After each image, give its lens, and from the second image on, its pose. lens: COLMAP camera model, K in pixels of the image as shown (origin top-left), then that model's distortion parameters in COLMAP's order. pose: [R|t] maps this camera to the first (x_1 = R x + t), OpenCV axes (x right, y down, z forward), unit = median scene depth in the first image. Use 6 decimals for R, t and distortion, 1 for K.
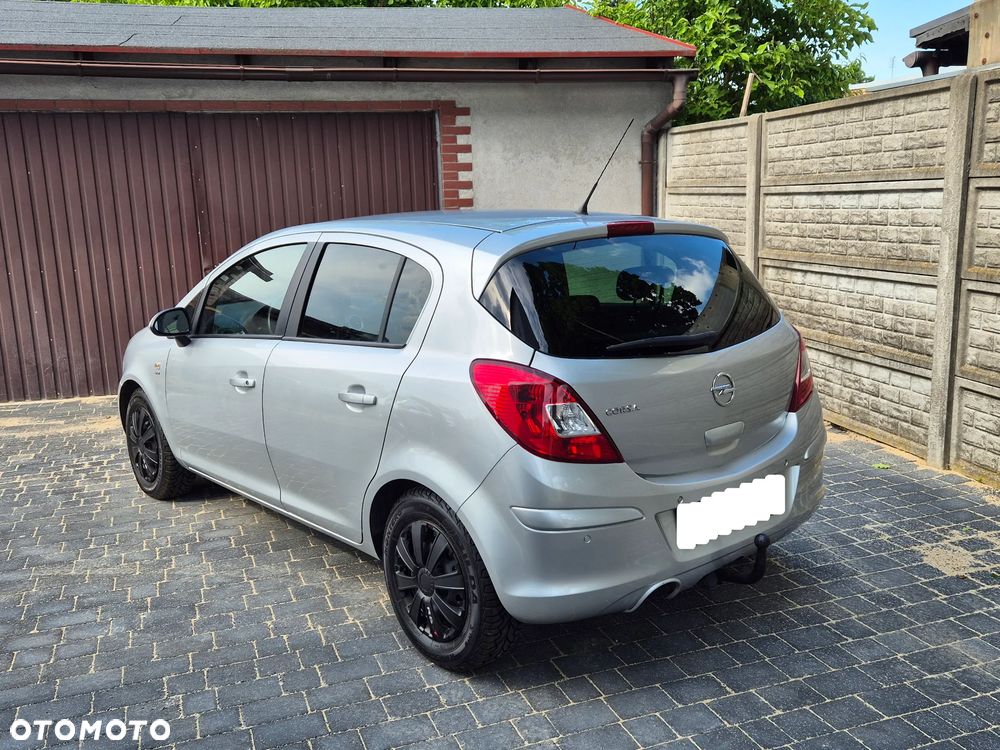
lens RADIAL K [[904.9, 0, 500.0], [0, 904.9, 375.0], [0, 0, 1]] dist [0.079123, -0.069996]
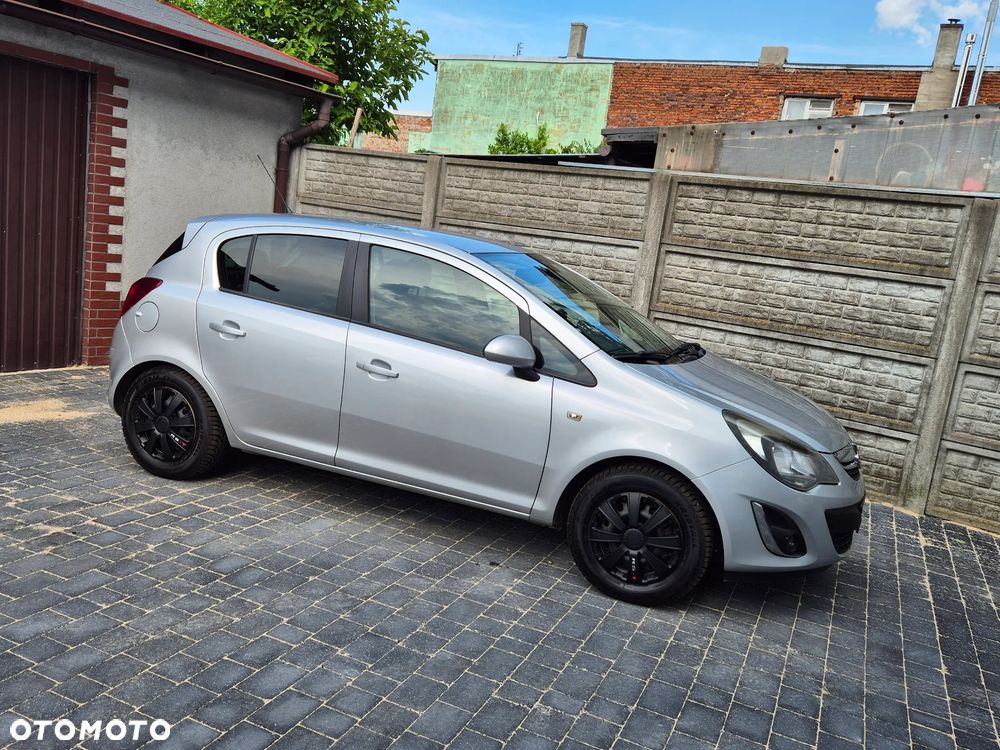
lens RADIAL K [[827.1, 0, 506.9], [0, 827.1, 368.9], [0, 0, 1]] dist [0.083273, -0.080824]
pose [[0.706822, -0.002585, 0.707386, -0.525955], [-0.005508, 0.999943, 0.009158, -0.017651], [-0.707370, -0.010370, 0.706768, 0.185882]]
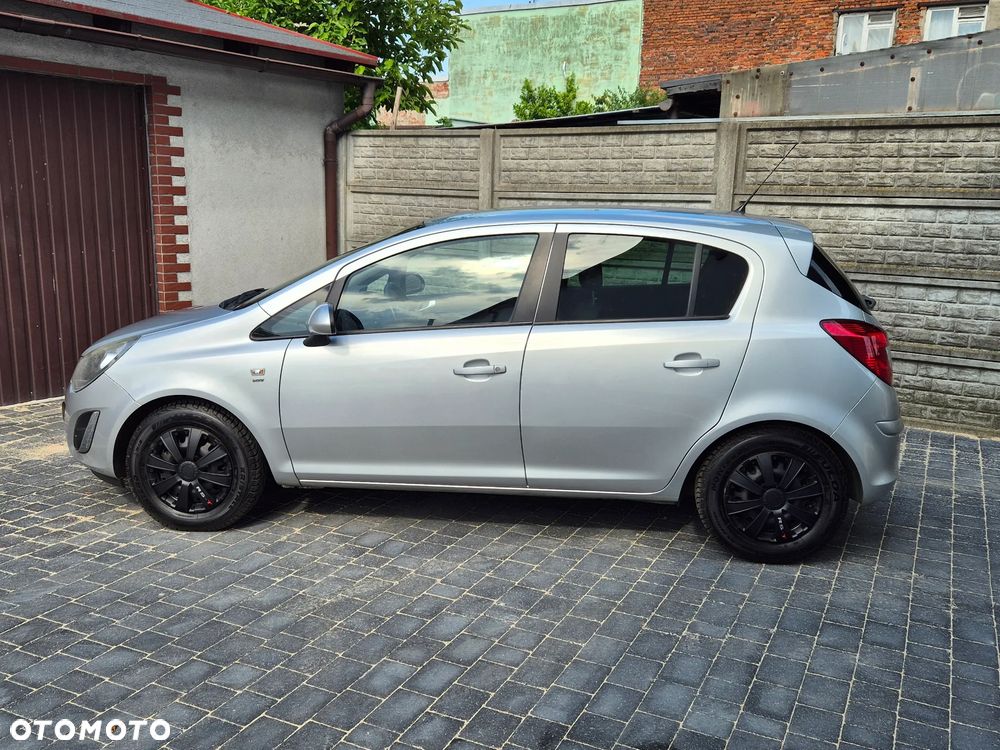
lens RADIAL K [[904.9, 0, 500.0], [0, 904.9, 375.0], [0, 0, 1]] dist [0.079123, -0.069996]
pose [[0.741865, -0.090715, 0.664385, -0.626115], [0.090548, 0.995284, 0.034787, -0.012303], [-0.664408, 0.034352, 0.746580, 0.155012]]
